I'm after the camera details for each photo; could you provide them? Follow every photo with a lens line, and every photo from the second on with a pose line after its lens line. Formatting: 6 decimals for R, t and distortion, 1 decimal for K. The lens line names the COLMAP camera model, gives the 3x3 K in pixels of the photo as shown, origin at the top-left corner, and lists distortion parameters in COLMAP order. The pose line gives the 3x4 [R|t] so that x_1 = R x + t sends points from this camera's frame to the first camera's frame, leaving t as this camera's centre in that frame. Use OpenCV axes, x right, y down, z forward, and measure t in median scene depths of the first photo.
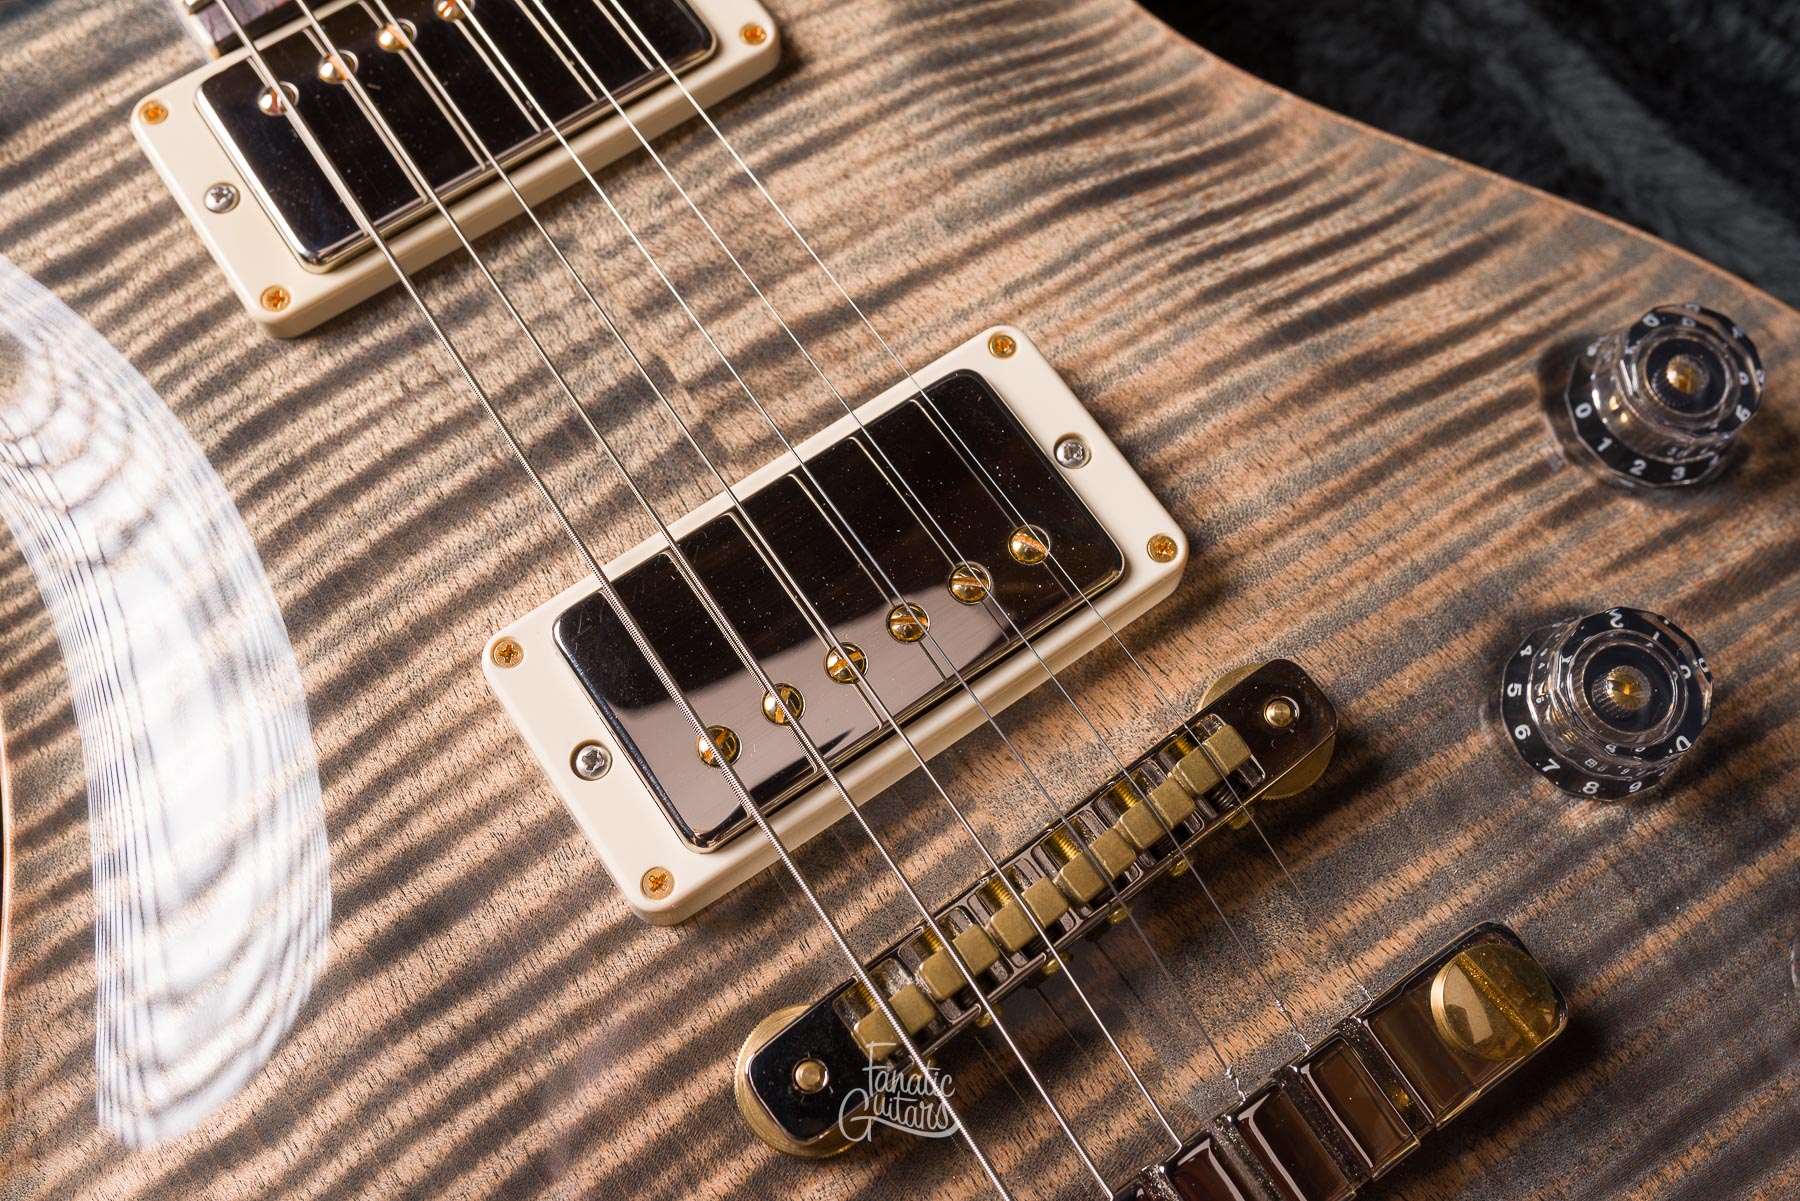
lens RADIAL K [[1825.9, 0, 904.0], [0, 1825.9, 594.8], [0, 0, 1]] dist [-0.000829, 0.003807]
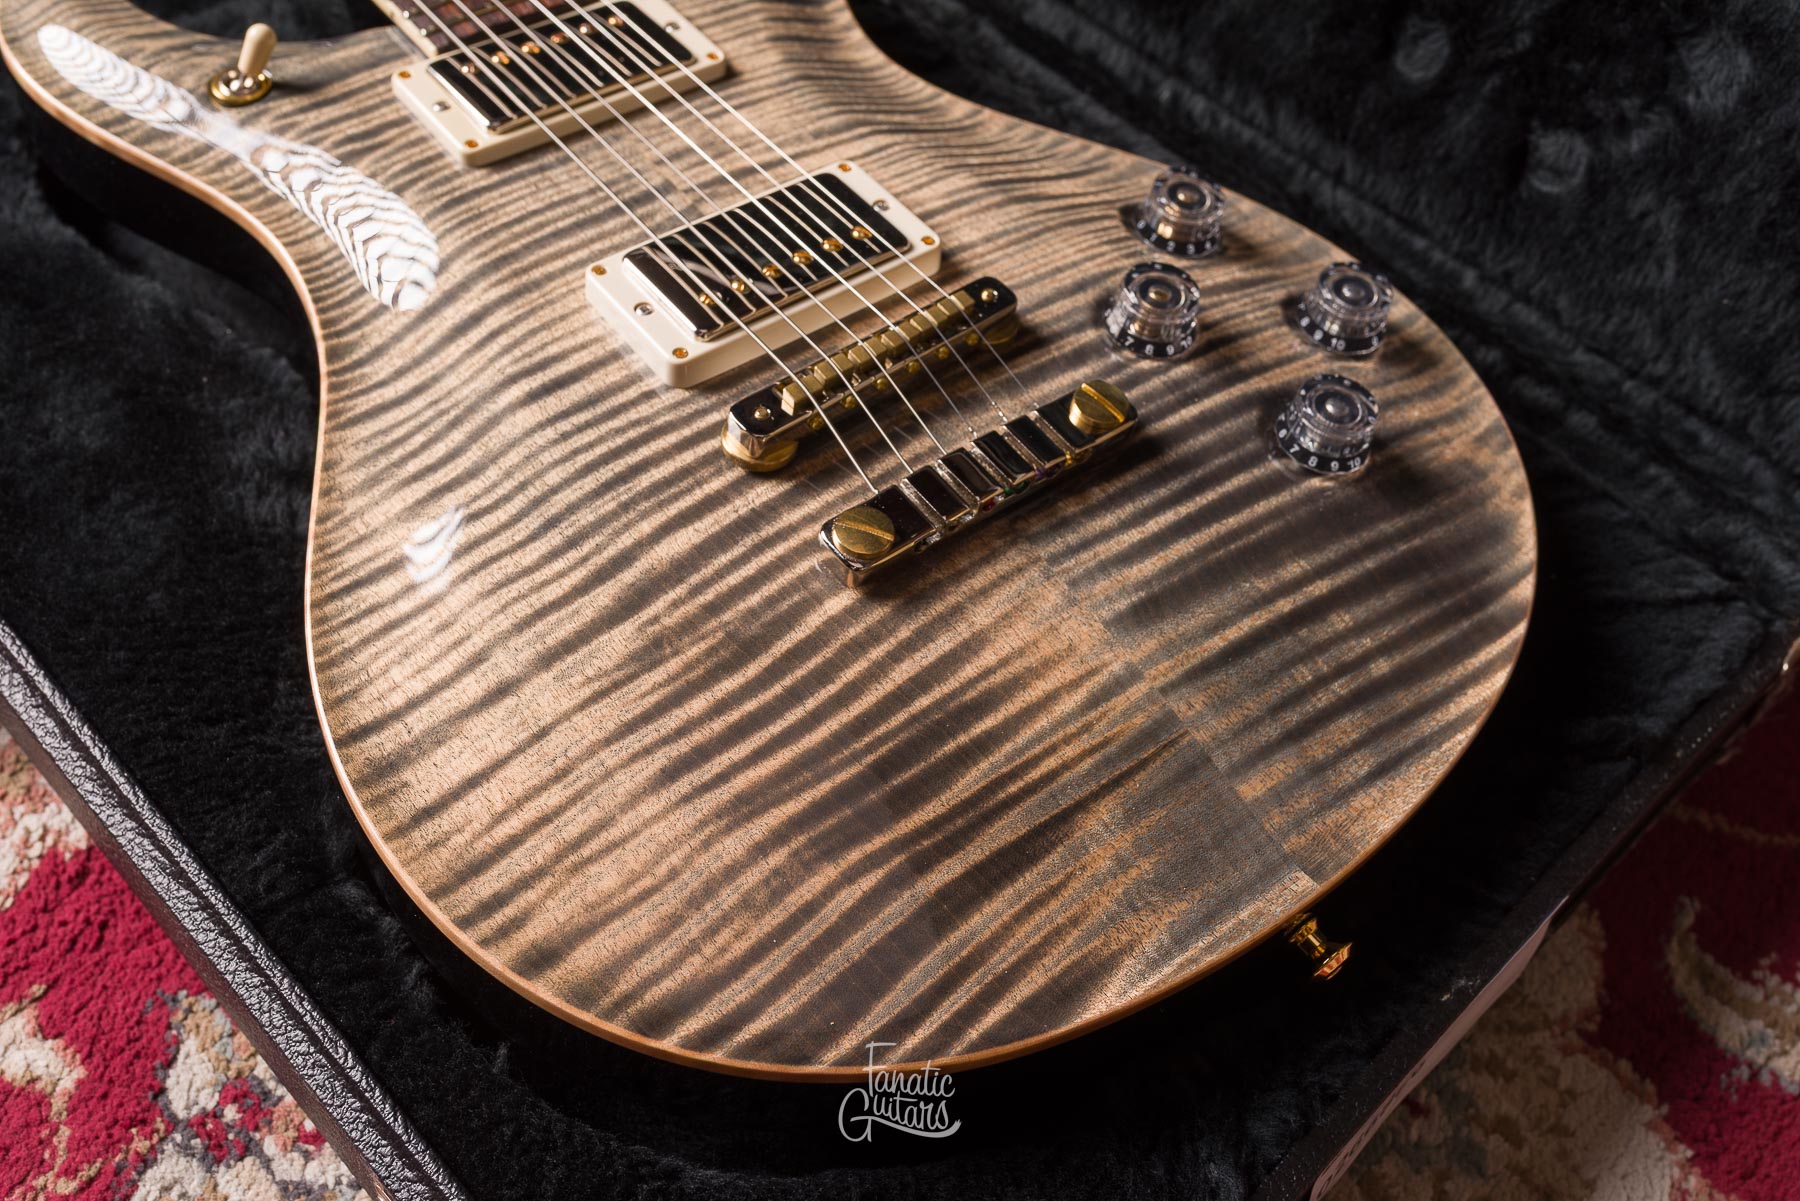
lens RADIAL K [[1768.7, 0, 901.5], [0, 1768.7, 602.0], [0, 0, 1]] dist [-0.000014, -0.002782]
pose [[0.994967, -0.008340, 0.099860, -0.079166], [0.040683, 0.944326, -0.326486, 0.919715], [-0.091577, 0.328905, 0.939912, -0.645073]]
